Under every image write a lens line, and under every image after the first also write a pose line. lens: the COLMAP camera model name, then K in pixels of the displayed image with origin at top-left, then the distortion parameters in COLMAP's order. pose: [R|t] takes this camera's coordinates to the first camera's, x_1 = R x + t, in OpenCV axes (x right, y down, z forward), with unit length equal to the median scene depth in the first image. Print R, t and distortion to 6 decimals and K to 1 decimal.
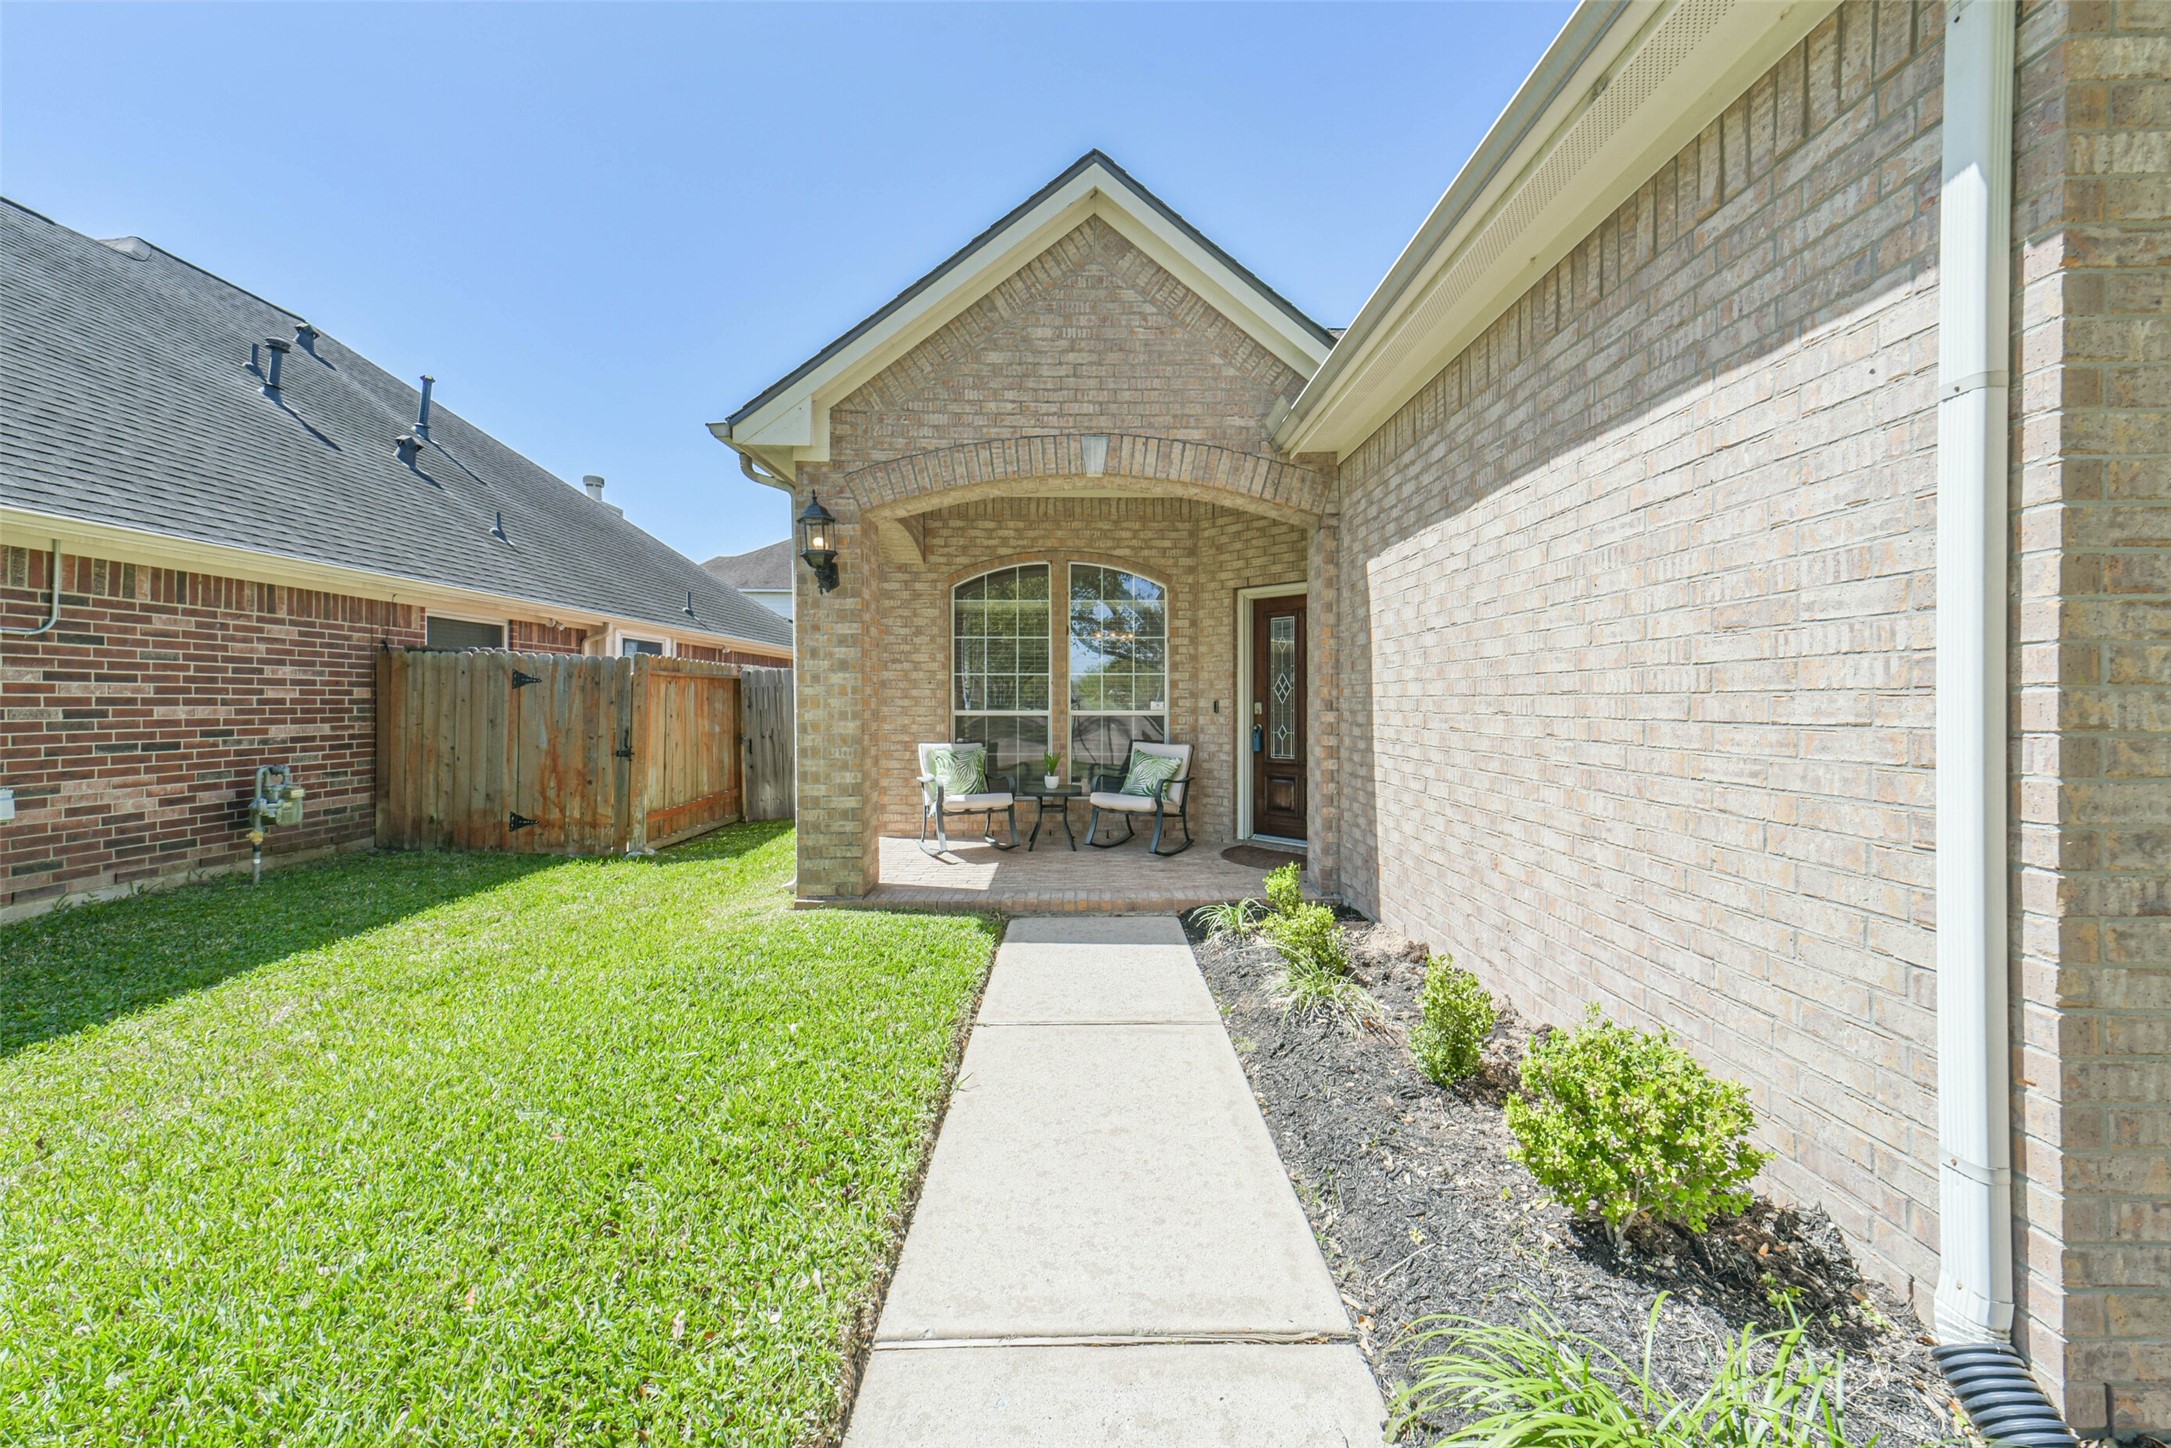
lens RADIAL K [[833.0, 0, 1087.7], [0, 833.0, 709.1], [0, 0, 1]] dist [0.012922, -0.001457]
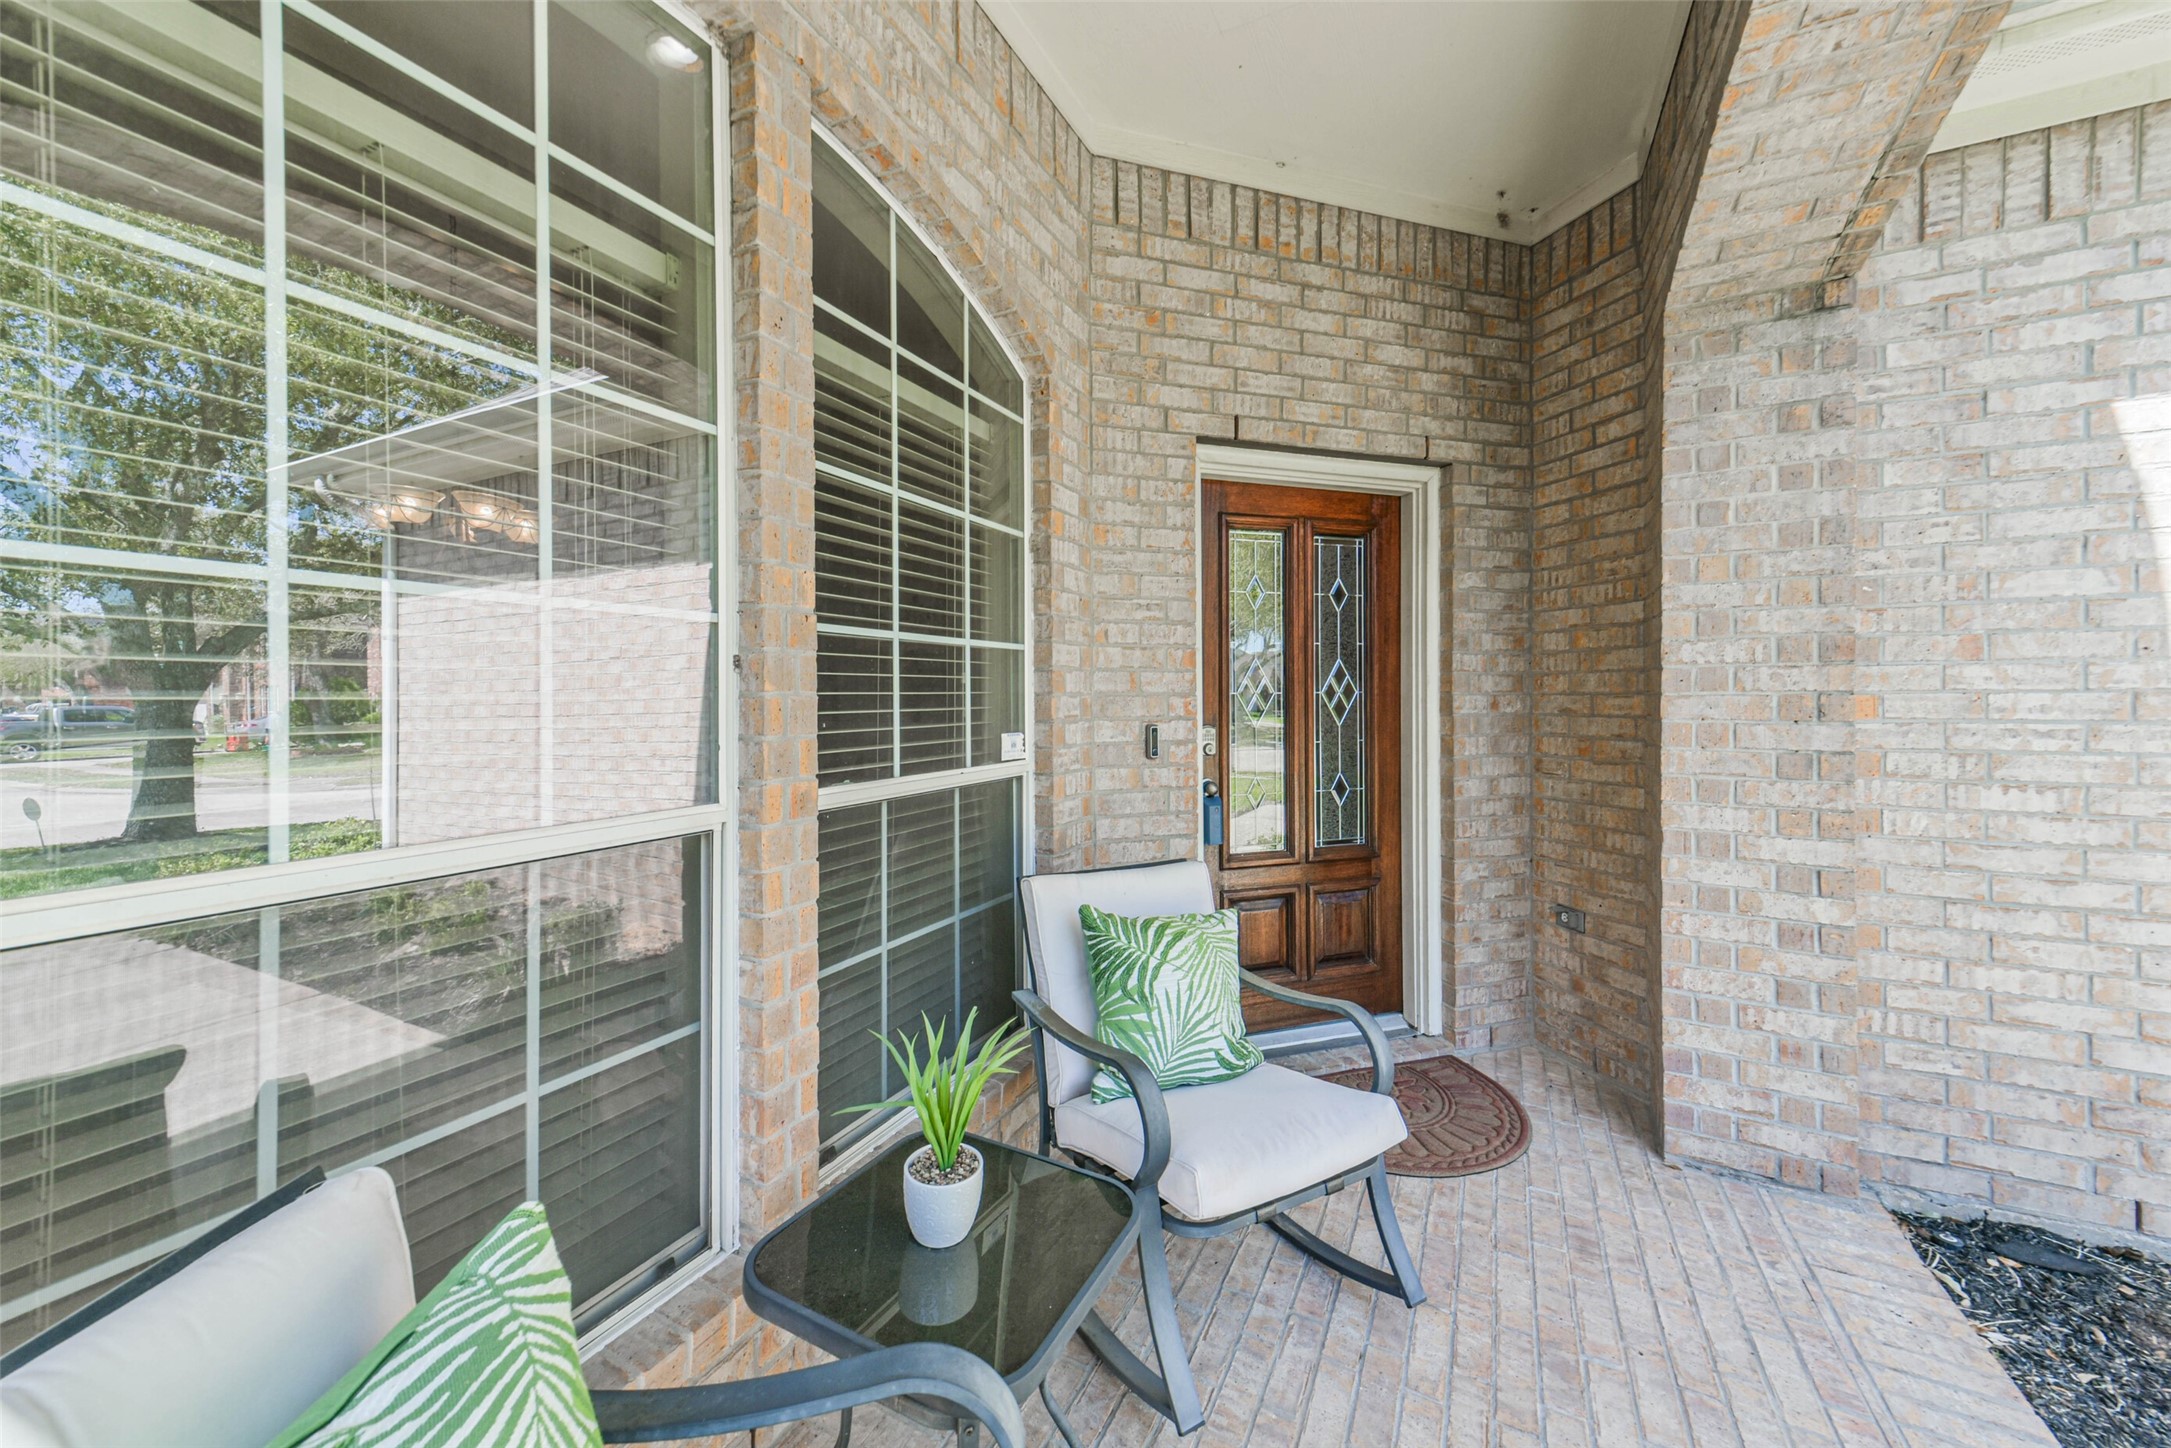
lens RADIAL K [[833.0, 0, 1092.5], [0, 833.0, 702.1], [0, 0, 1]] dist [0.012922, -0.001457]
pose [[0.436706, -0.007798, 0.899570, -0.193627], [0.015465, 0.999880, 0.001160, -0.021468], [-0.899471, 0.013406, 0.436774, 0.862100]]
